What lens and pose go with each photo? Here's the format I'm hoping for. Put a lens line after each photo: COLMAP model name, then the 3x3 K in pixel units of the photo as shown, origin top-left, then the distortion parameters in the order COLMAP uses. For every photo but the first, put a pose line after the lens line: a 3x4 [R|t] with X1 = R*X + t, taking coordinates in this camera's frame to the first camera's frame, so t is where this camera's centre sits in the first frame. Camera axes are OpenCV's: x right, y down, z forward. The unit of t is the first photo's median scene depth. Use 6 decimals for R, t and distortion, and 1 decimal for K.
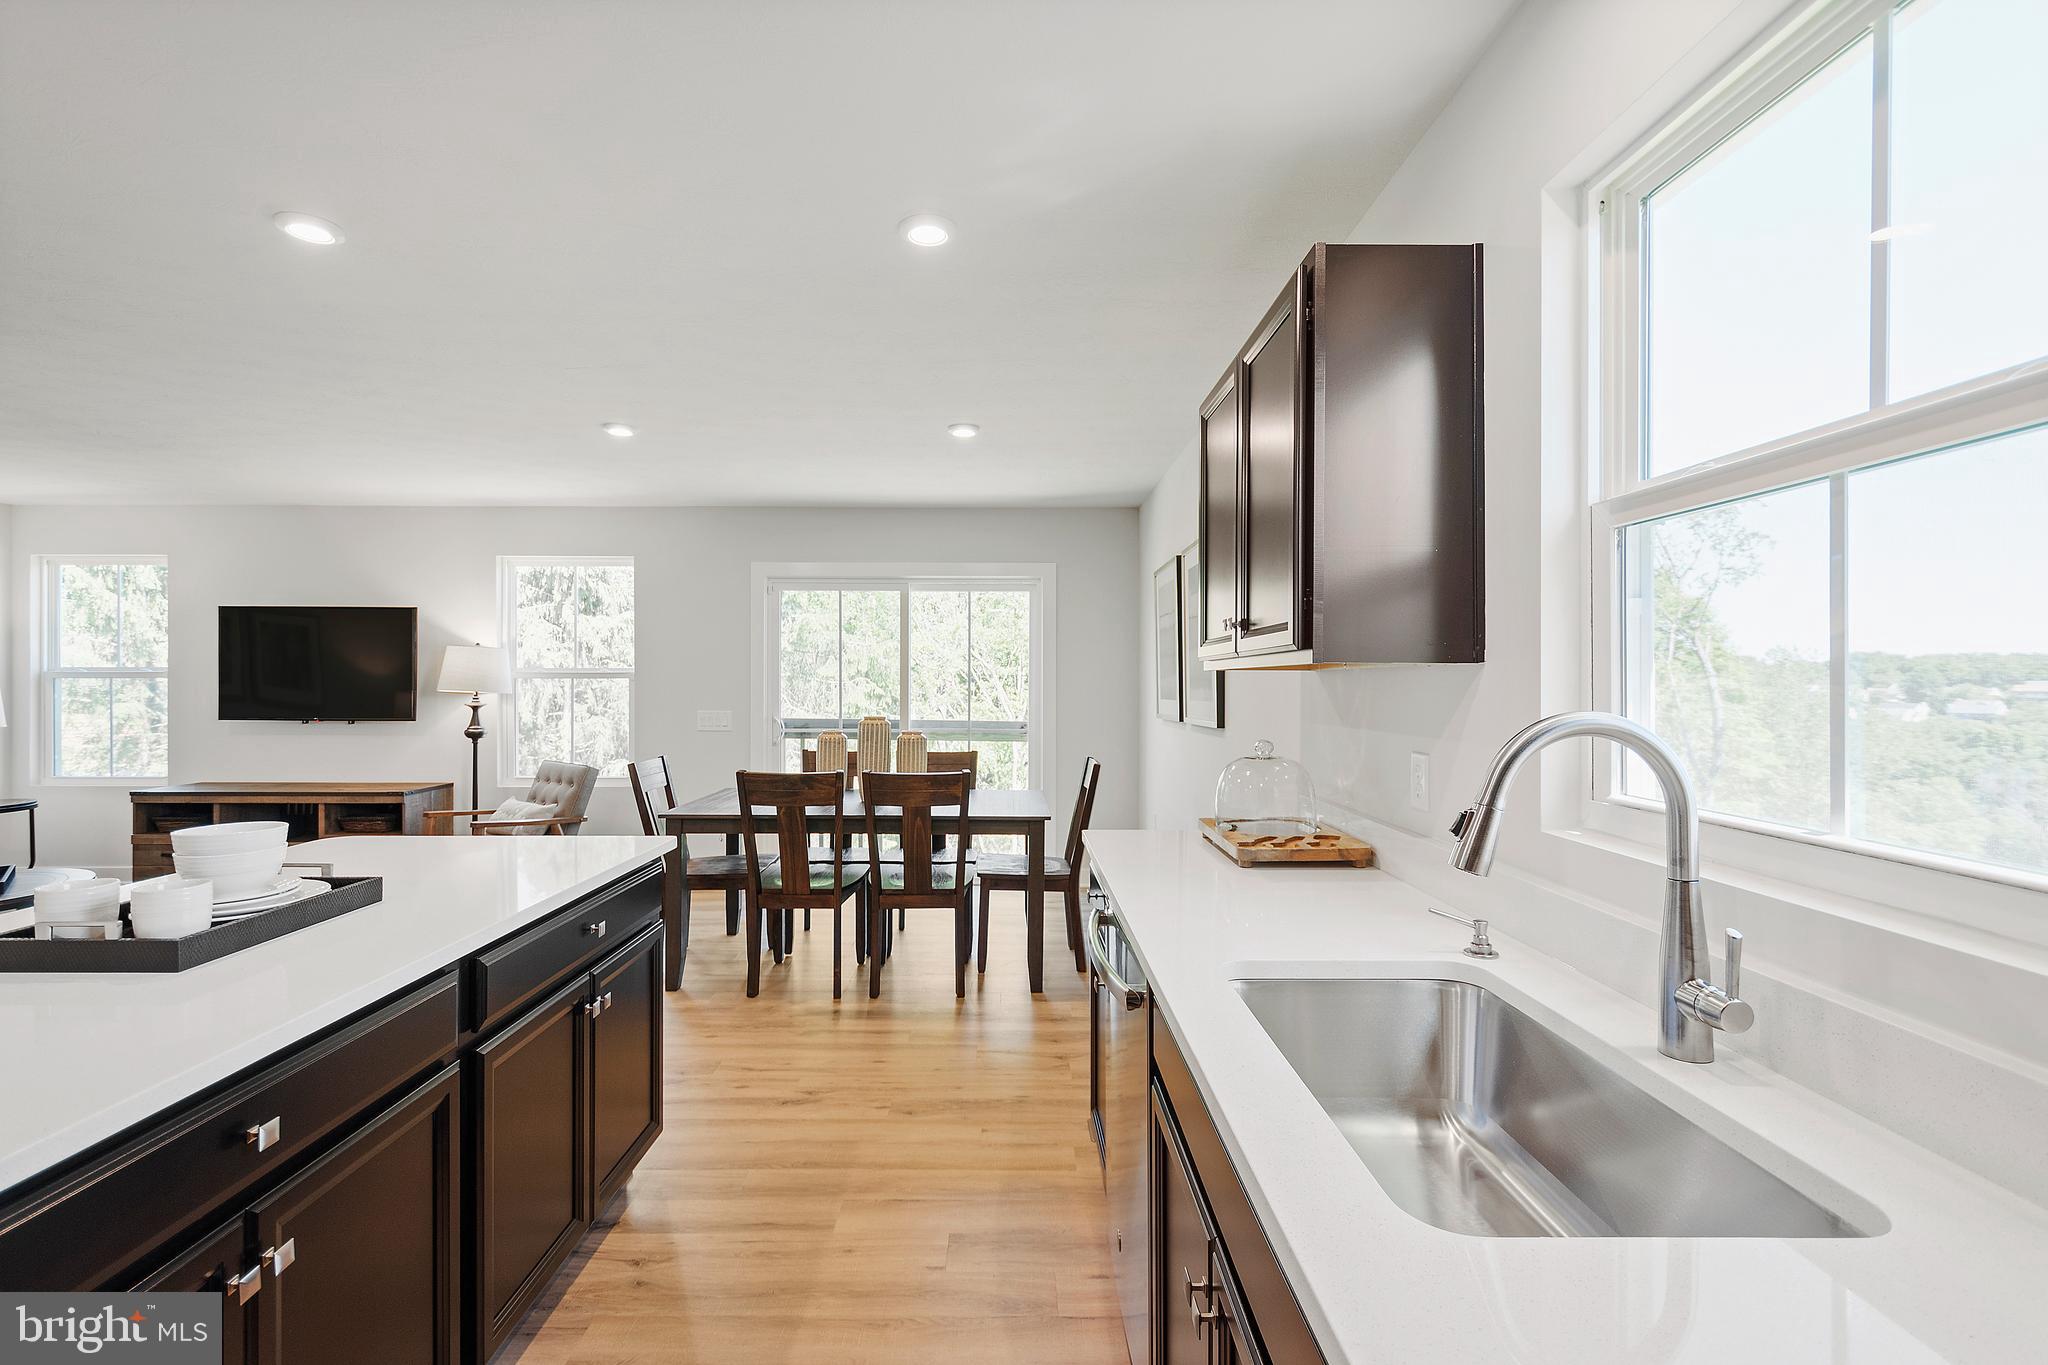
lens RADIAL K [[910.0, 0, 983.6], [0, 910.0, 692.7], [0, 0, 1]] dist [0.018193, -0.004839]
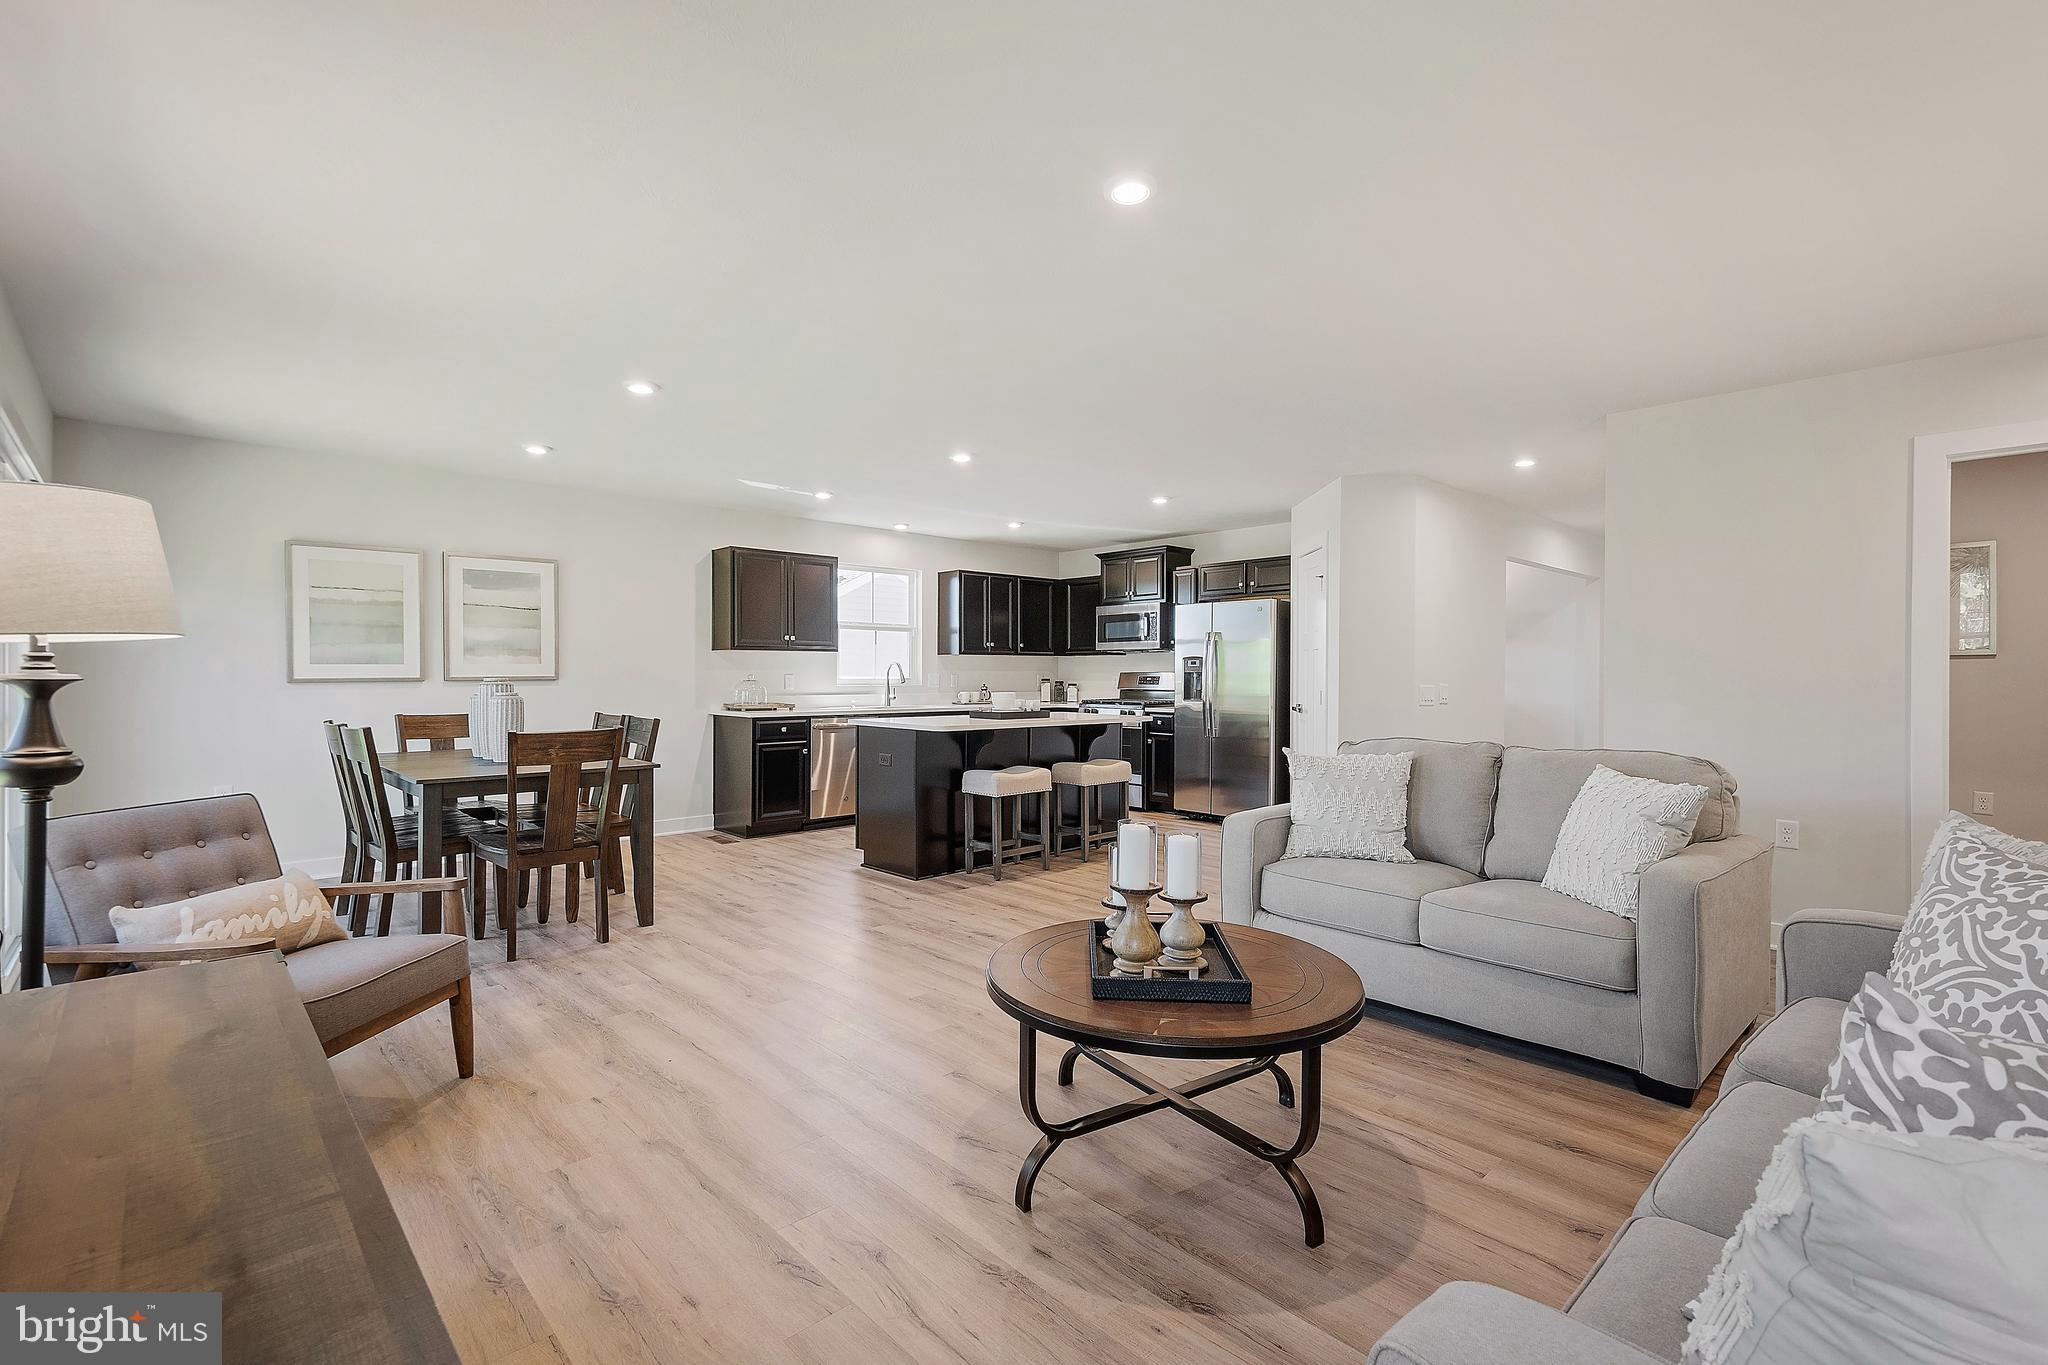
lens RADIAL K [[910.0, 0, 1022.7], [0, 910.0, 688.9], [0, 0, 1]] dist [0.018193, -0.004839]
pose [[-0.695074, -0.016460, 0.718750, -1.045523], [0.001441, 0.999704, 0.024288, 0.010259], [-0.718937, 0.017917, -0.694844, 1.035451]]
